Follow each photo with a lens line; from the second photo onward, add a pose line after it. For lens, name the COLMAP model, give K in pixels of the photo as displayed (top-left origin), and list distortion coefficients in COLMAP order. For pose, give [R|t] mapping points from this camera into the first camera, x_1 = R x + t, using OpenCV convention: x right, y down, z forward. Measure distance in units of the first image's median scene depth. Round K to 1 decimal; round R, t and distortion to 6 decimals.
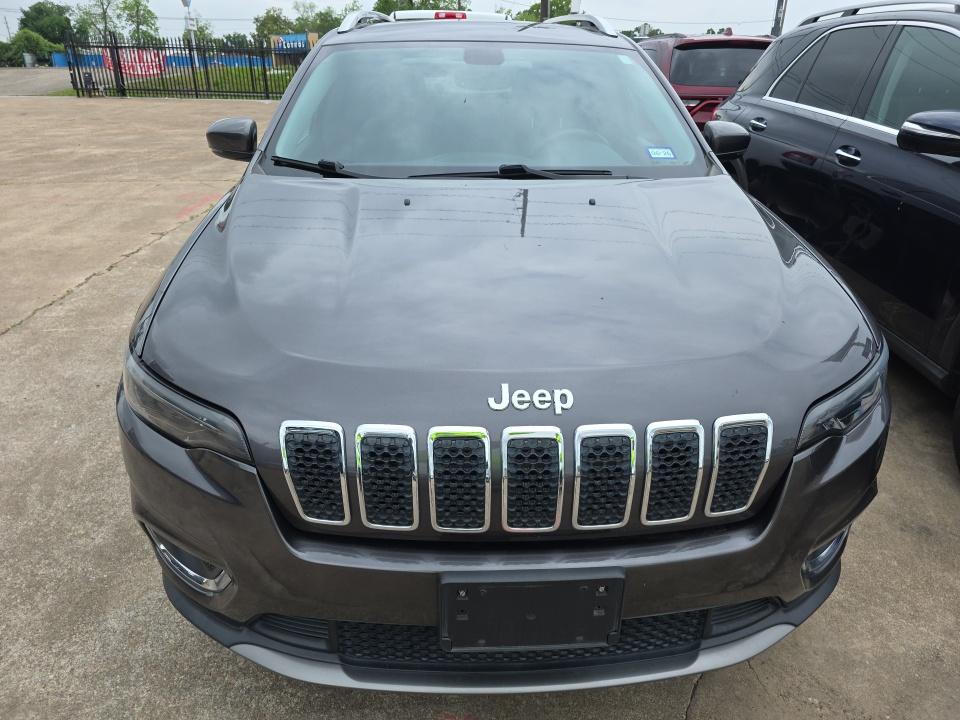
lens RADIAL K [[648.5, 0, 477.7], [0, 648.5, 359.4], [0, 0, 1]] dist [0.035785, -0.033715]
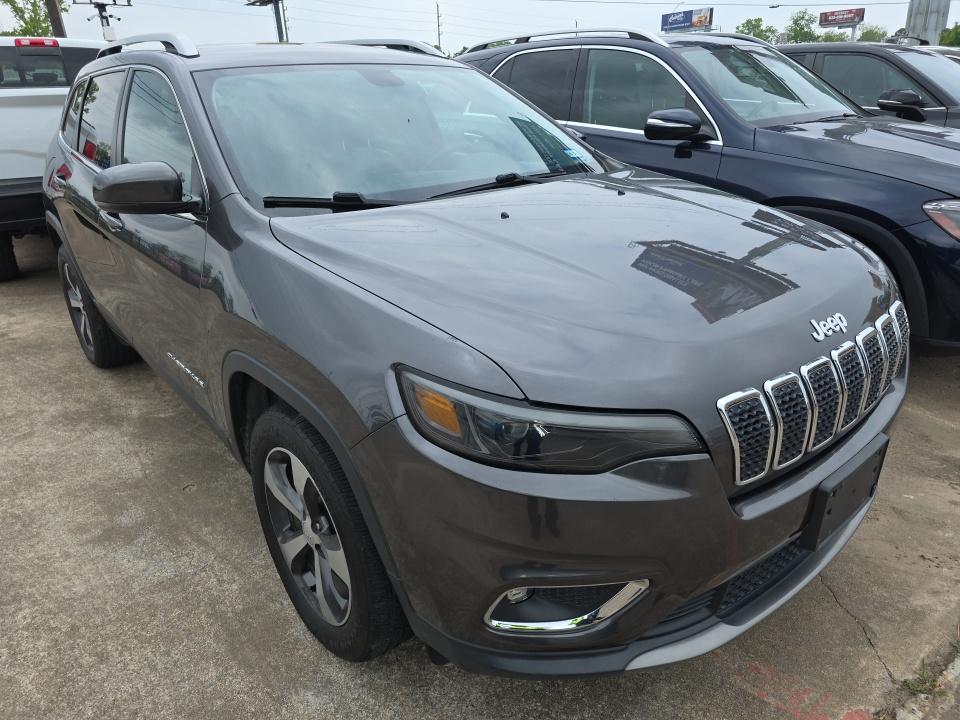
lens RADIAL K [[648.5, 0, 473.1], [0, 648.5, 357.4], [0, 0, 1]] dist [0.035785, -0.033715]
pose [[0.791637, -0.263960, 0.551032, -0.707446], [0.285368, 0.957188, 0.048548, -0.084186], [-0.540256, 0.118815, 0.833071, 0.186889]]
